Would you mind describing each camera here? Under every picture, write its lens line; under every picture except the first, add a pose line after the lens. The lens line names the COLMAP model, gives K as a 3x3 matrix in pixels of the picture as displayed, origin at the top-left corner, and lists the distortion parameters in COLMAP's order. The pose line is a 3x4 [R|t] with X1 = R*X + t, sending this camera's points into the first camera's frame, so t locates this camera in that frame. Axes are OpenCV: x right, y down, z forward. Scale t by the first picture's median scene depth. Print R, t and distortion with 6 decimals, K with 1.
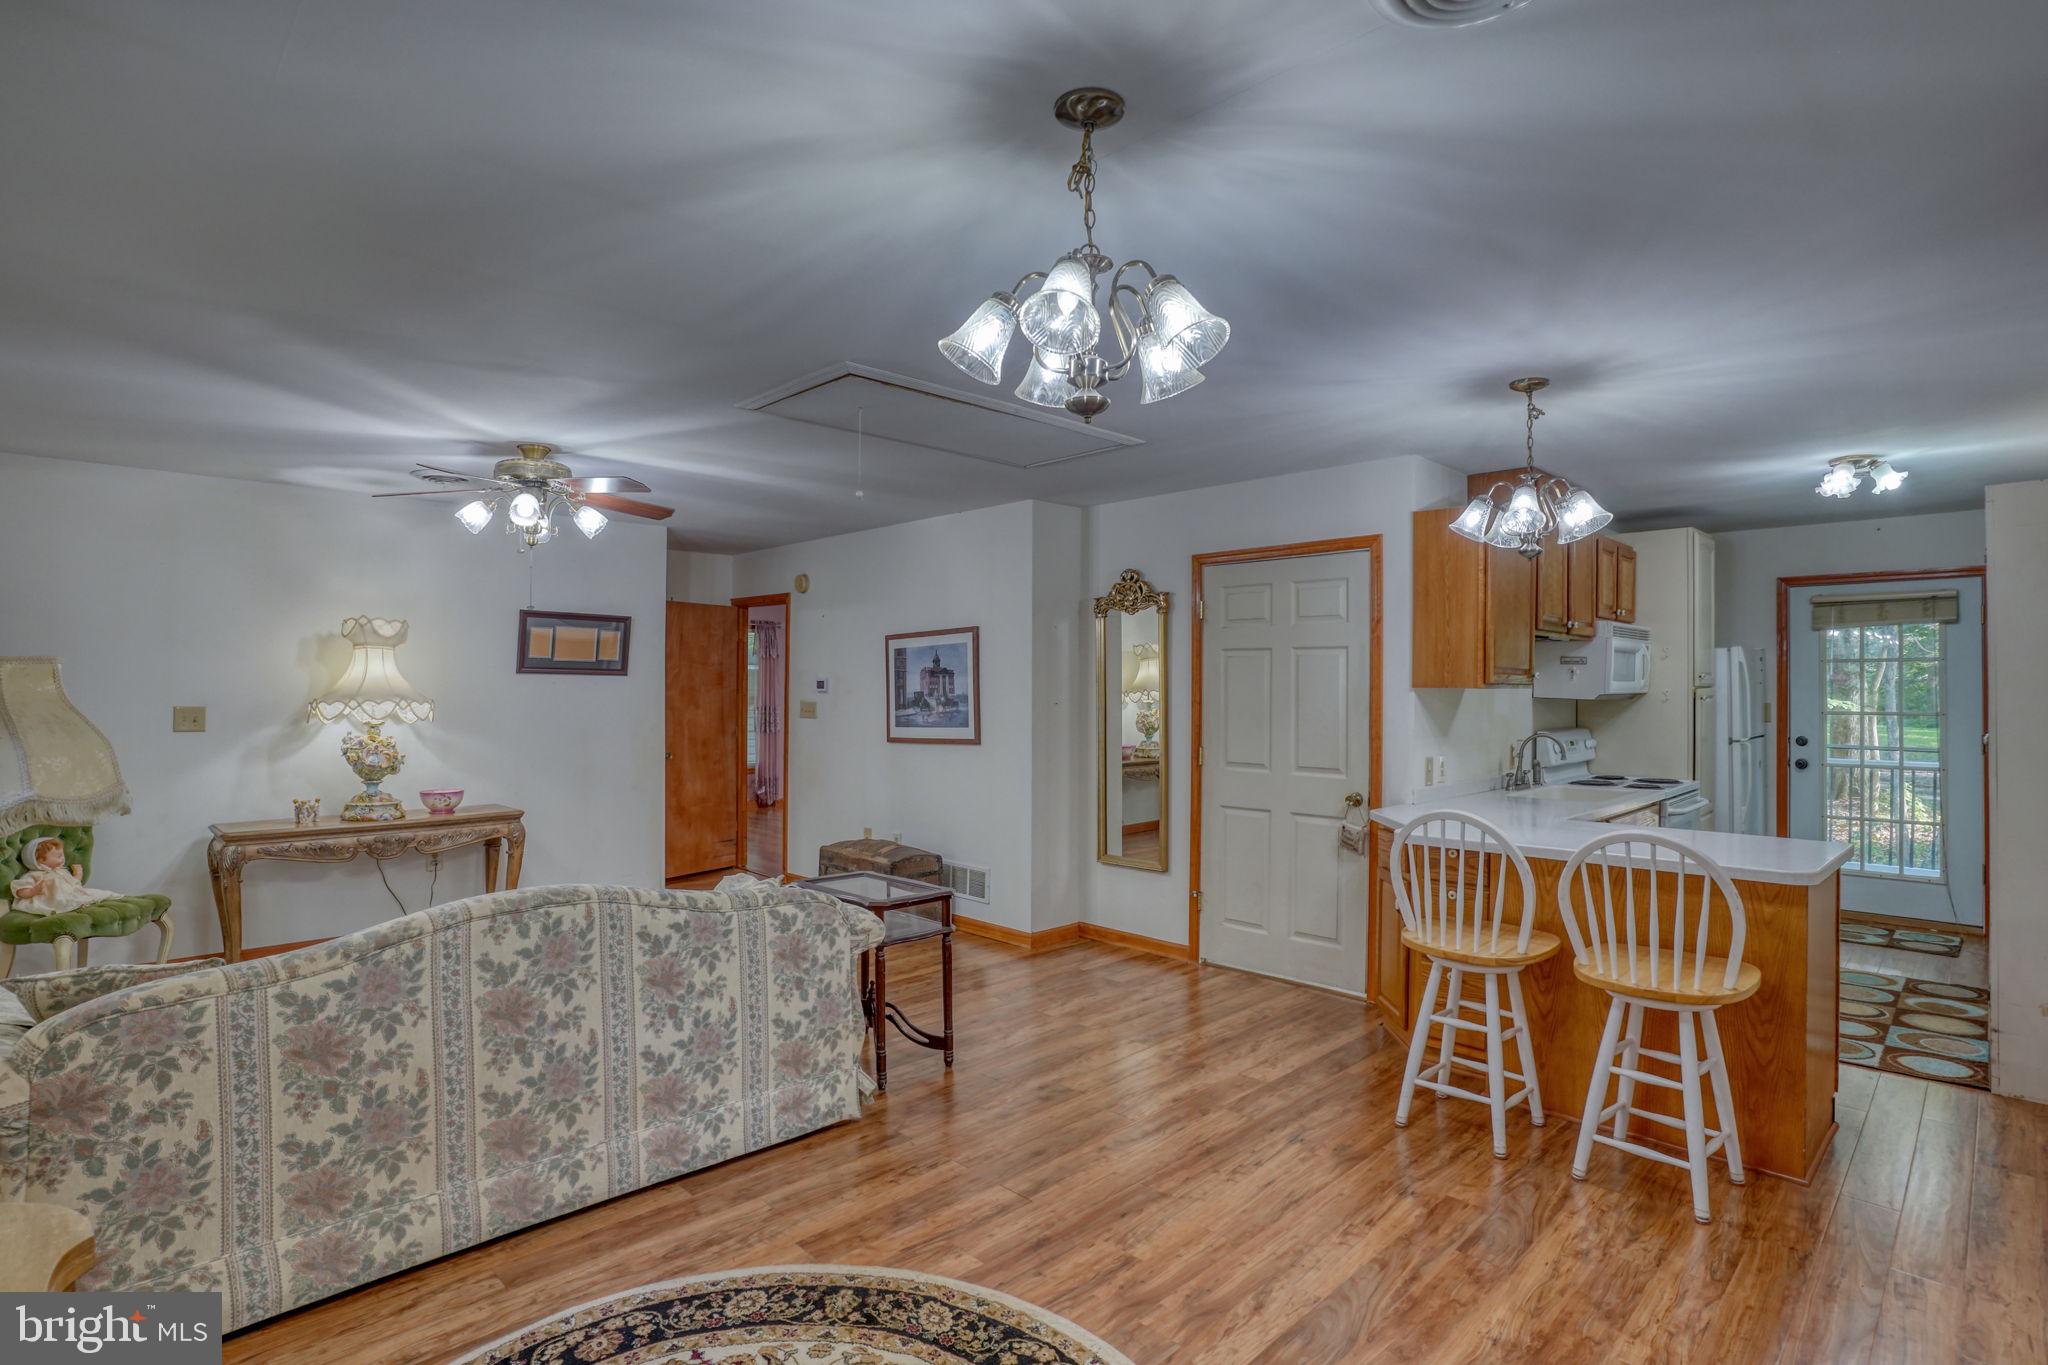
lens RADIAL K [[1025.6, 0, 1024.0], [0, 1025.6, 682.5], [0, 0, 1]] dist [-0.069969, 0.031611]
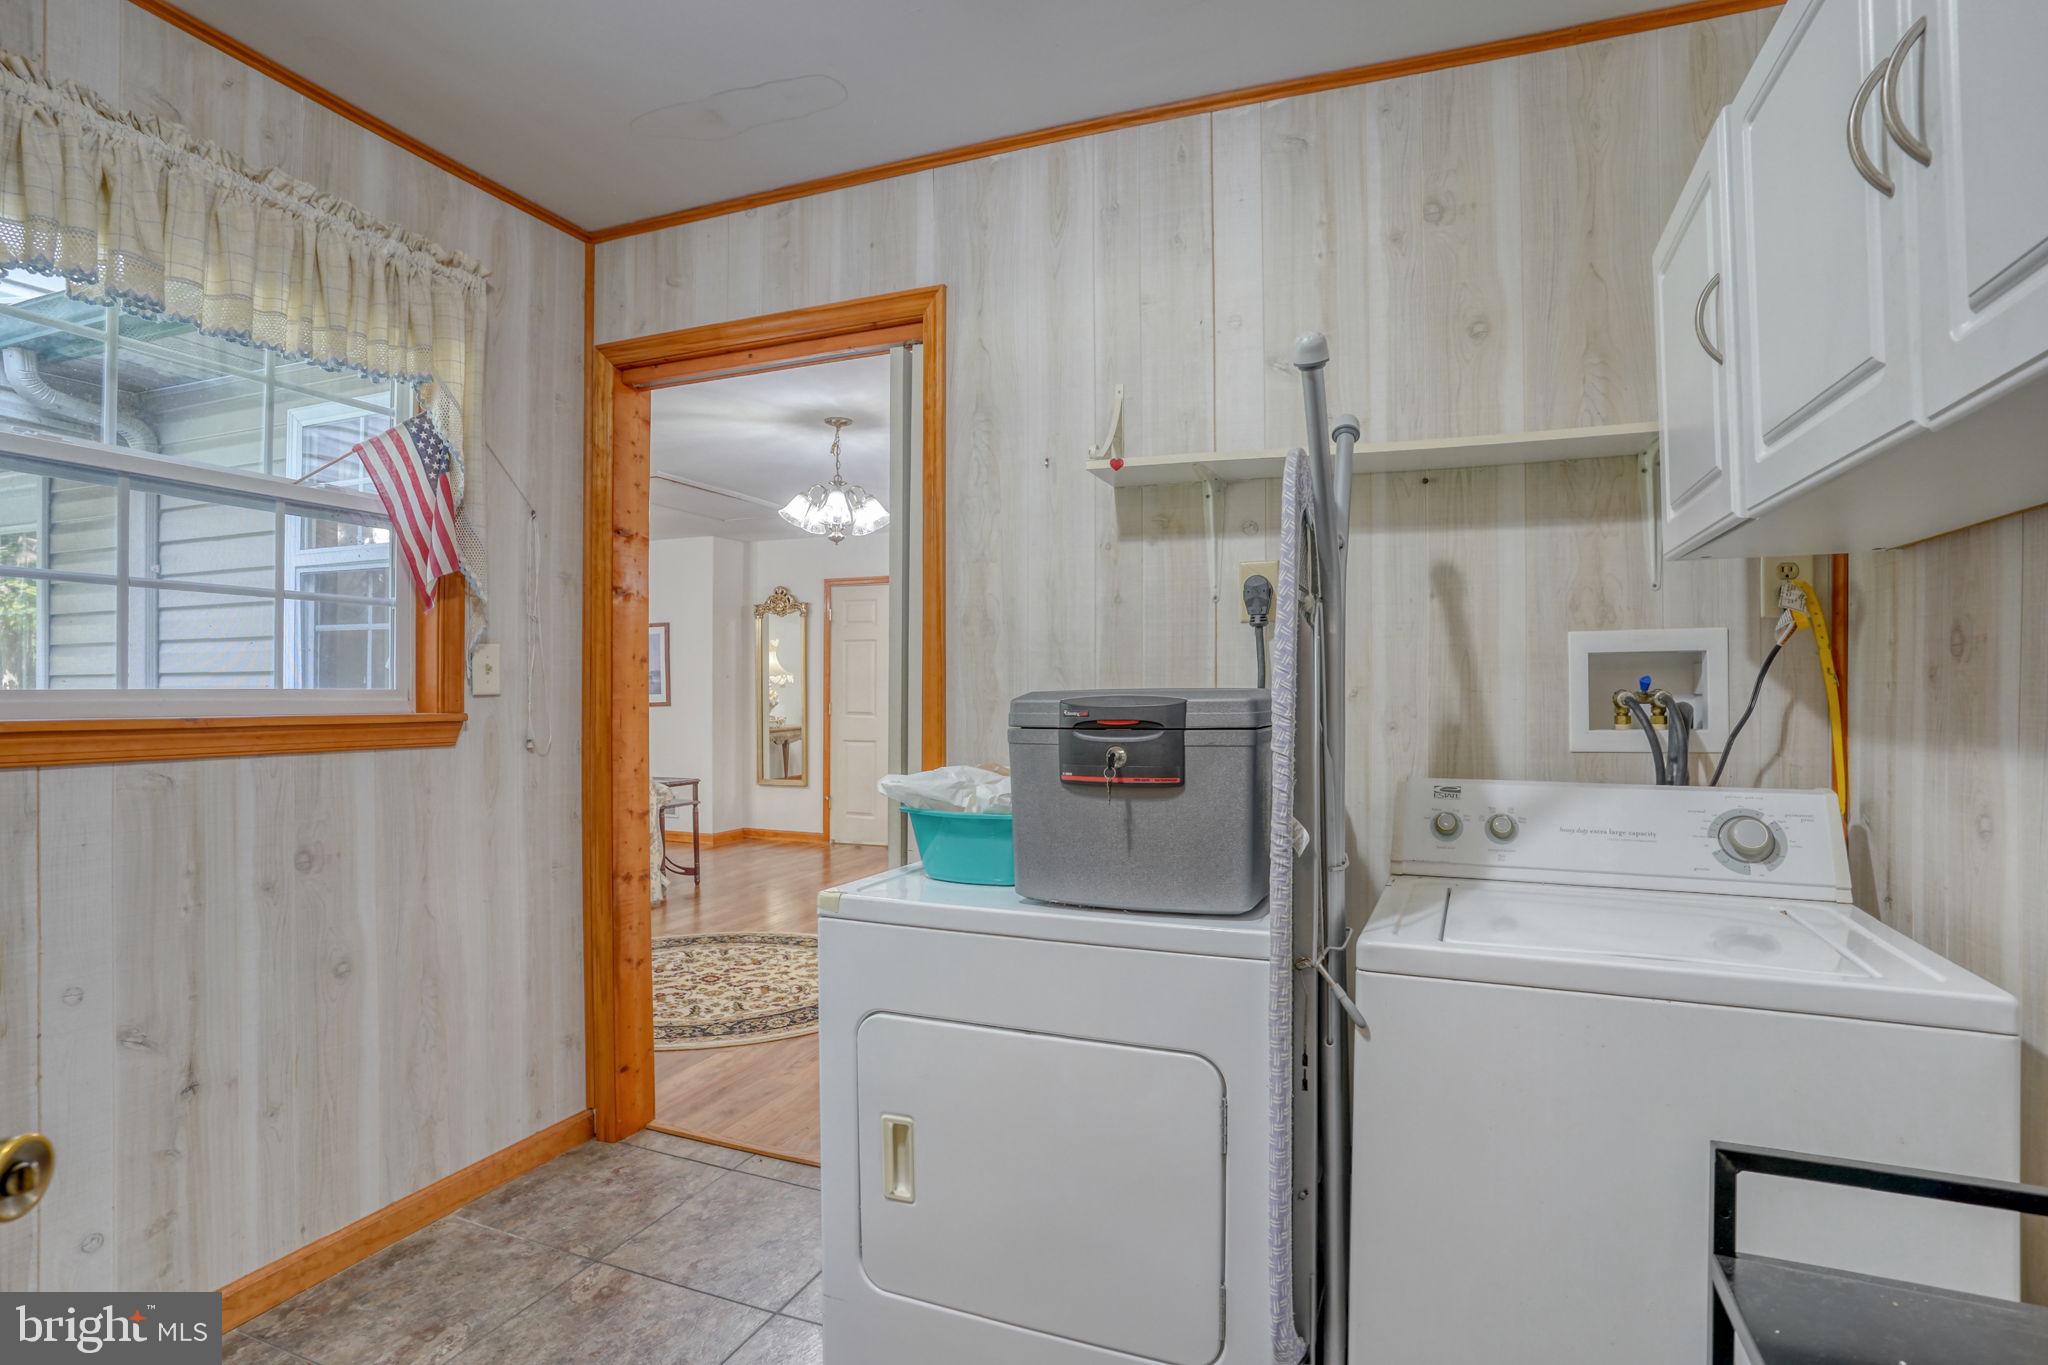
lens RADIAL K [[1025.6, 0, 1024.0], [0, 1025.6, 682.5], [0, 0, 1]] dist [-0.069969, 0.031611]
pose [[0.912238, 0.001693, 0.409657, -0.188232], [-0.000447, 0.999995, -0.003137, 0.035199], [-0.409660, 0.002679, 0.912234, -0.519494]]
